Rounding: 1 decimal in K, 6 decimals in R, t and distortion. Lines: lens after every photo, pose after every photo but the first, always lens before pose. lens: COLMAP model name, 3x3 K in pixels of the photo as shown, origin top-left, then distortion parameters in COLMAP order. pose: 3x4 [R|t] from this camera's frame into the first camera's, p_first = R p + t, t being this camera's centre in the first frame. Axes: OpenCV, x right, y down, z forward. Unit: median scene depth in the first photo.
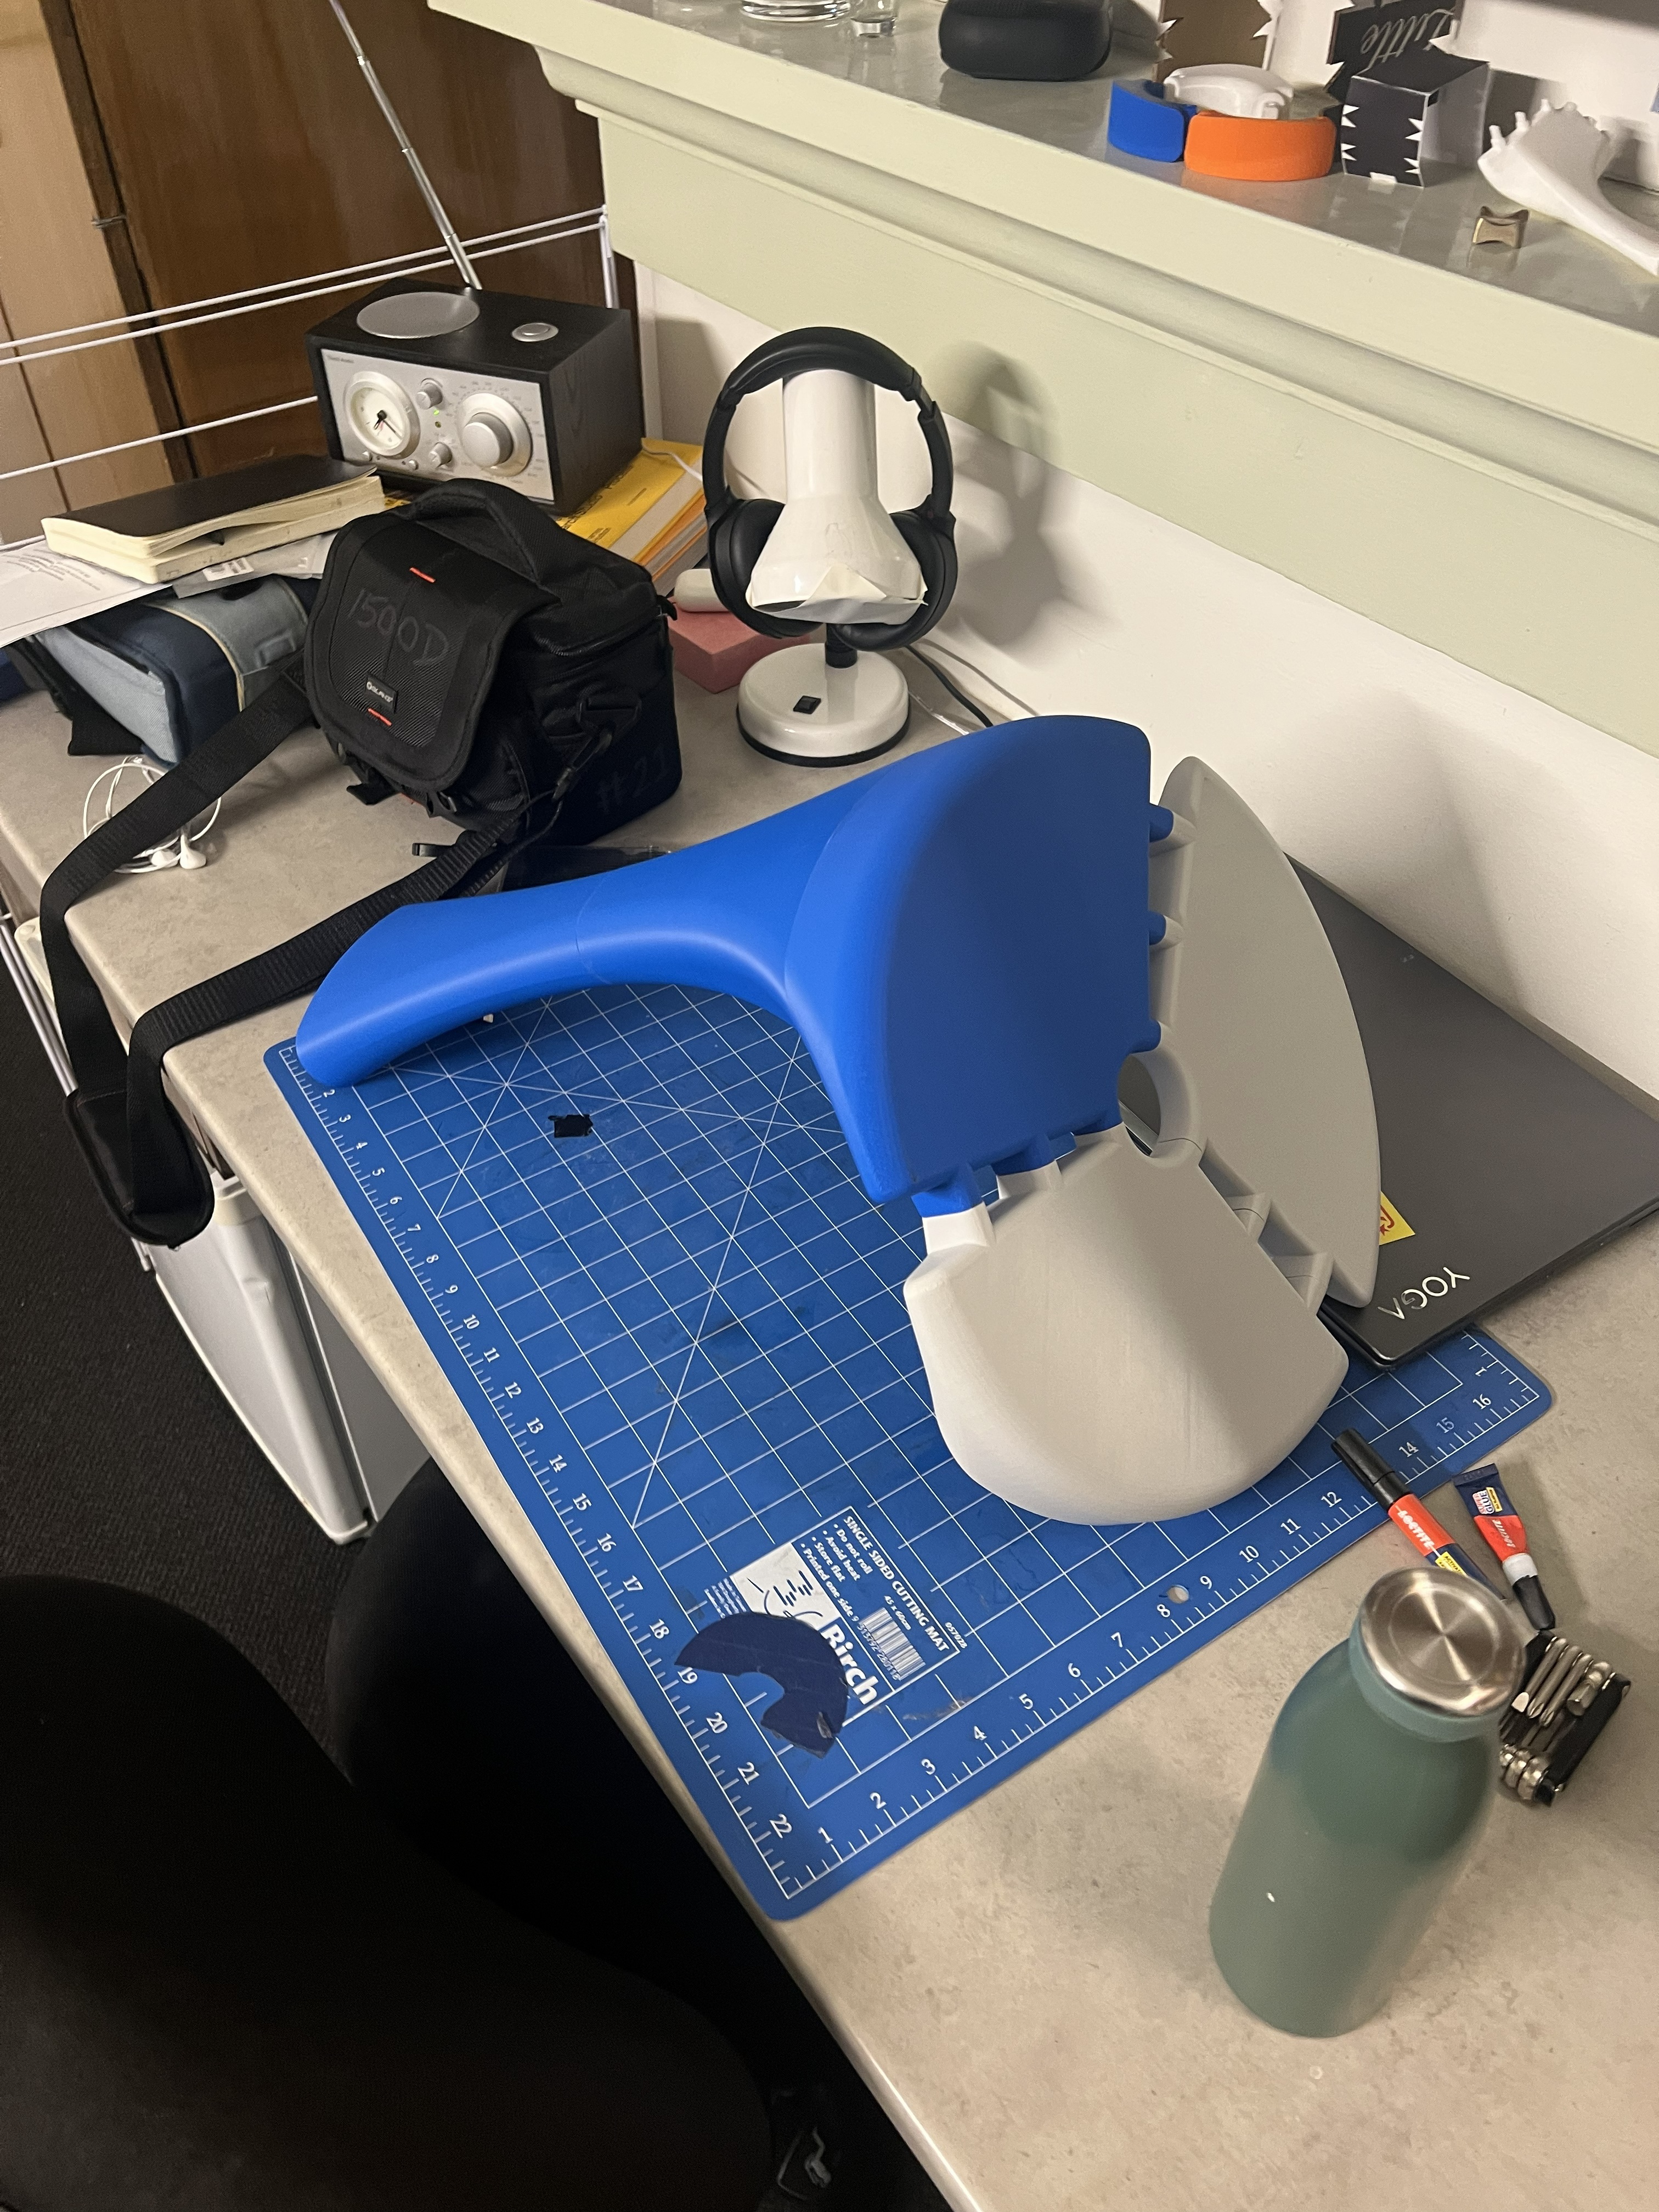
lens RADIAL K [[1700.8, 0, 825.8], [0, 1700.8, 1107.5], [0, 0, 1]] dist [0.009257, -0.033625]
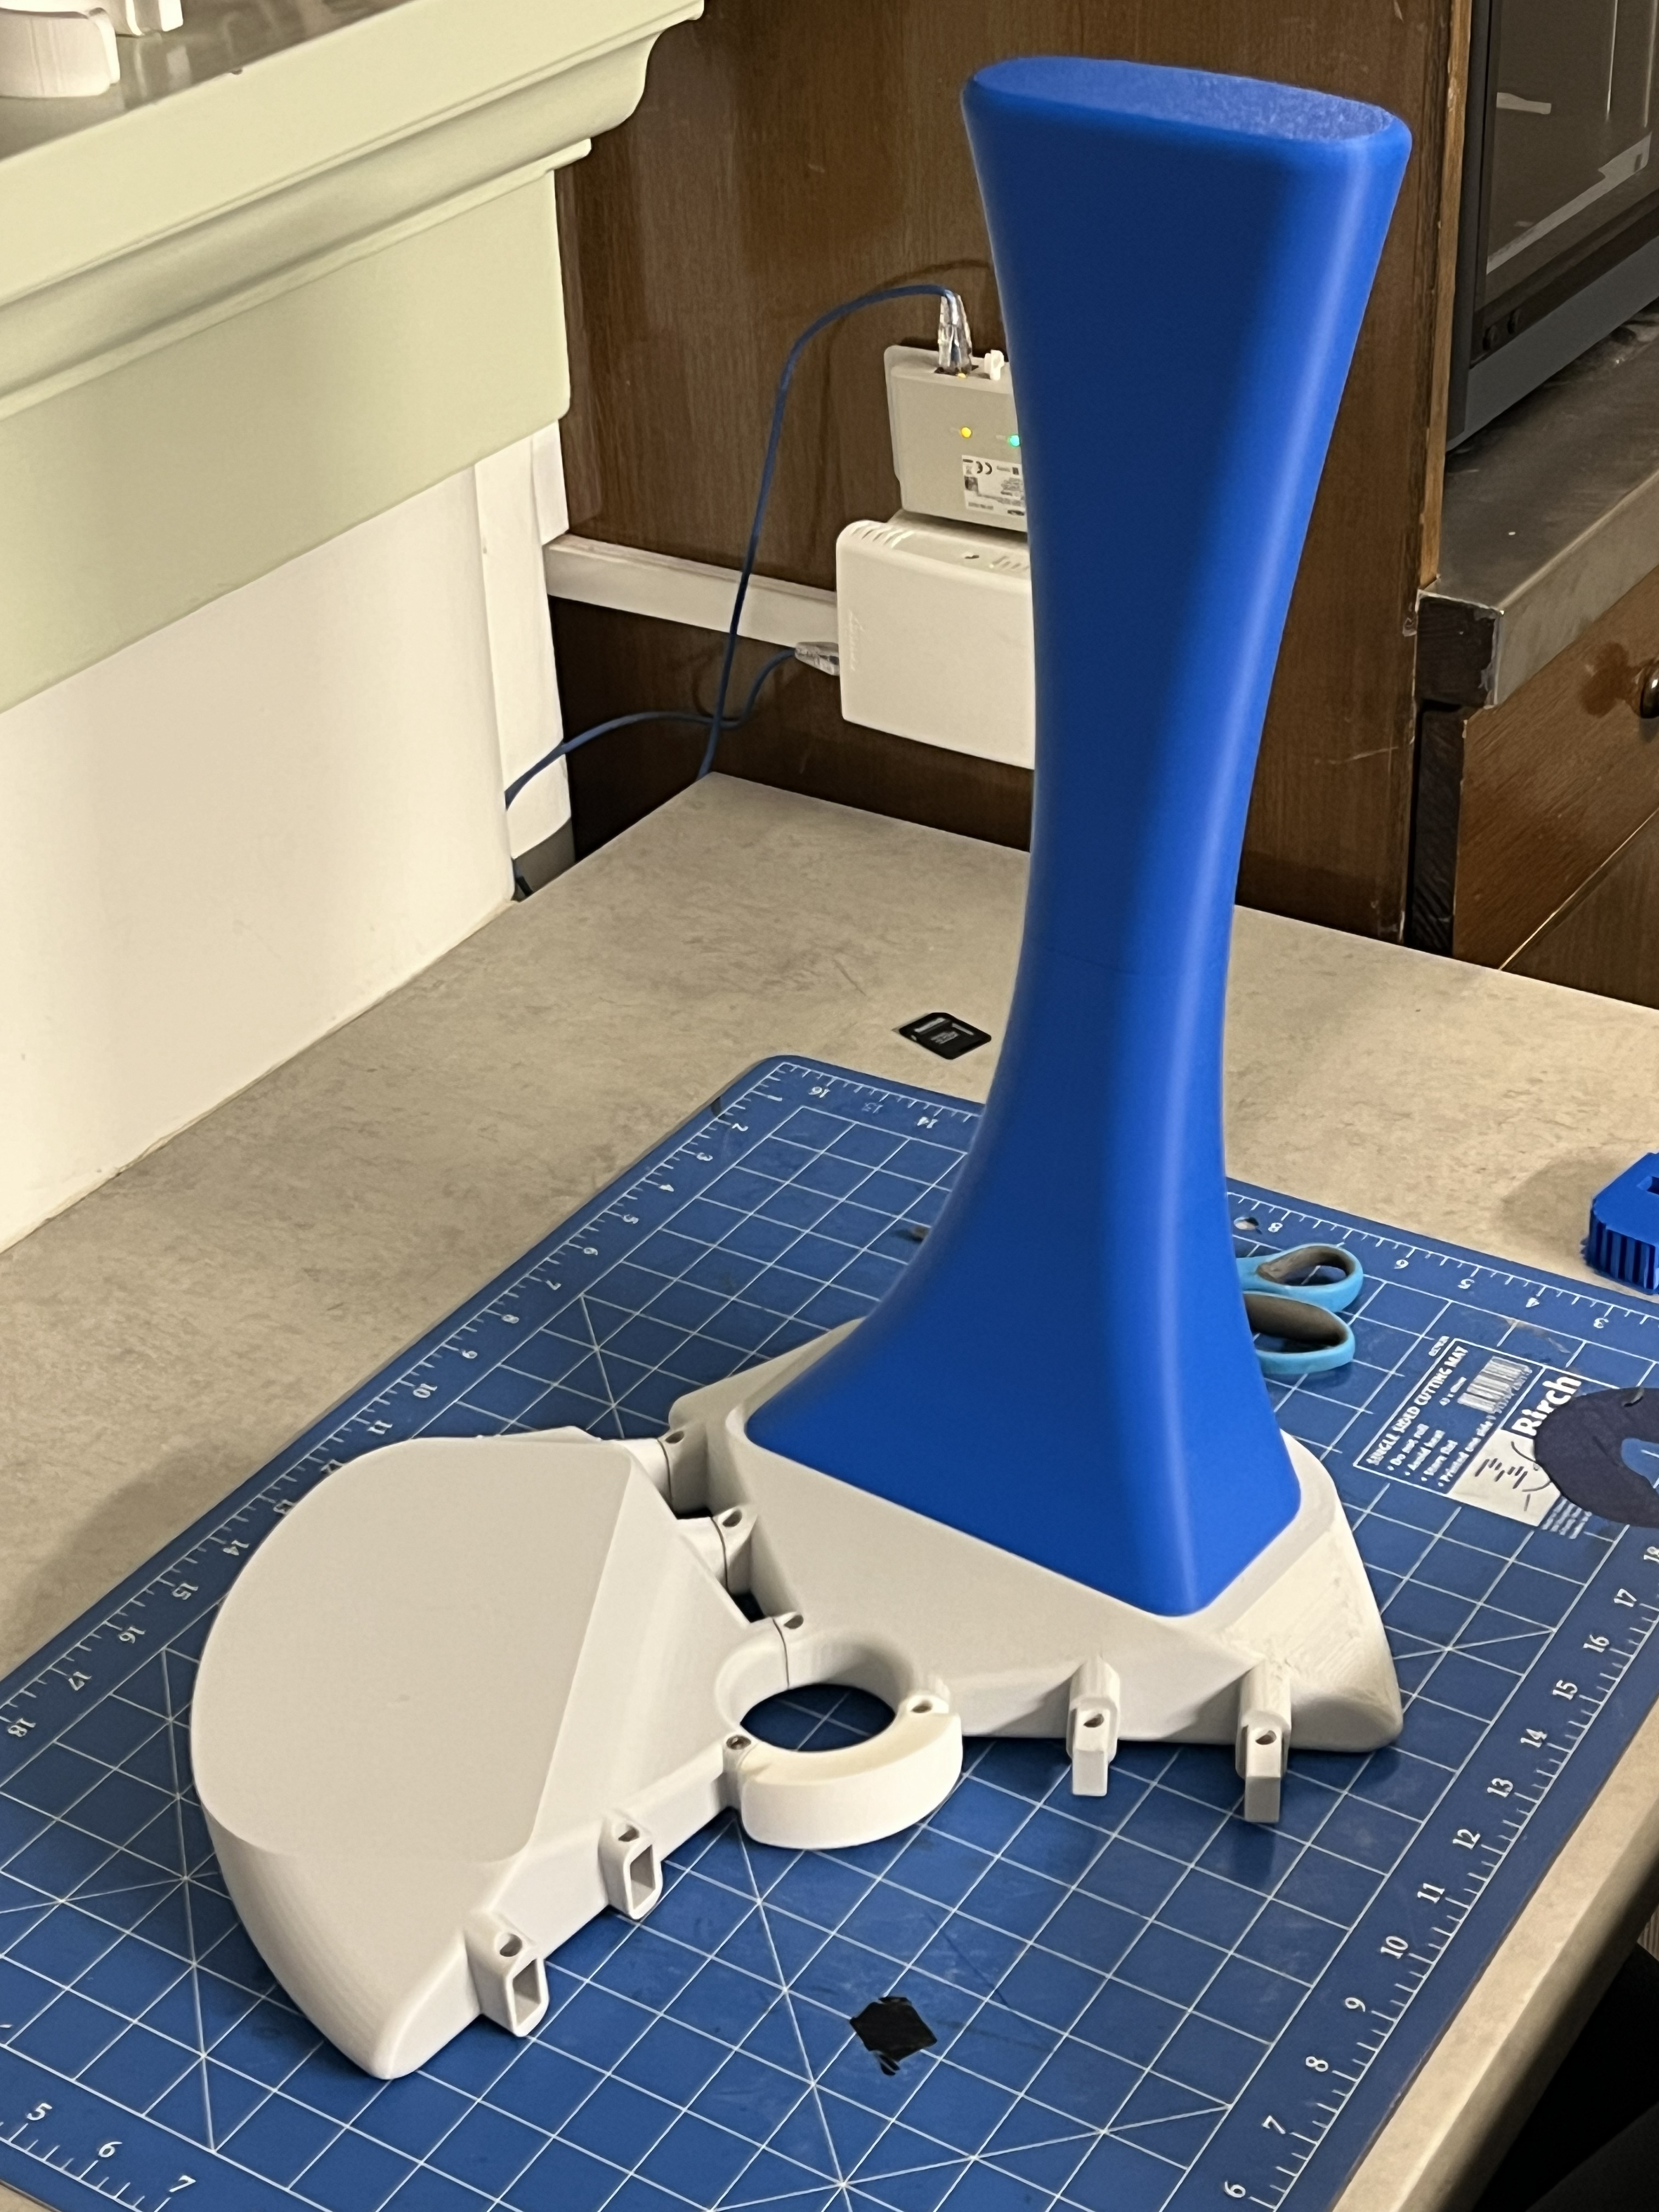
lens RADIAL K [[3515.8, 0, 829.2], [0, 3515.8, 1104.4], [0, 0, 1]] dist [0.037267, 0.000000]
pose [[-0.429974, -0.452902, 0.781026, -1.045267], [0.656352, 0.437201, 0.614863, -0.952137], [-0.619939, 0.777003, 0.109278, 0.896162]]
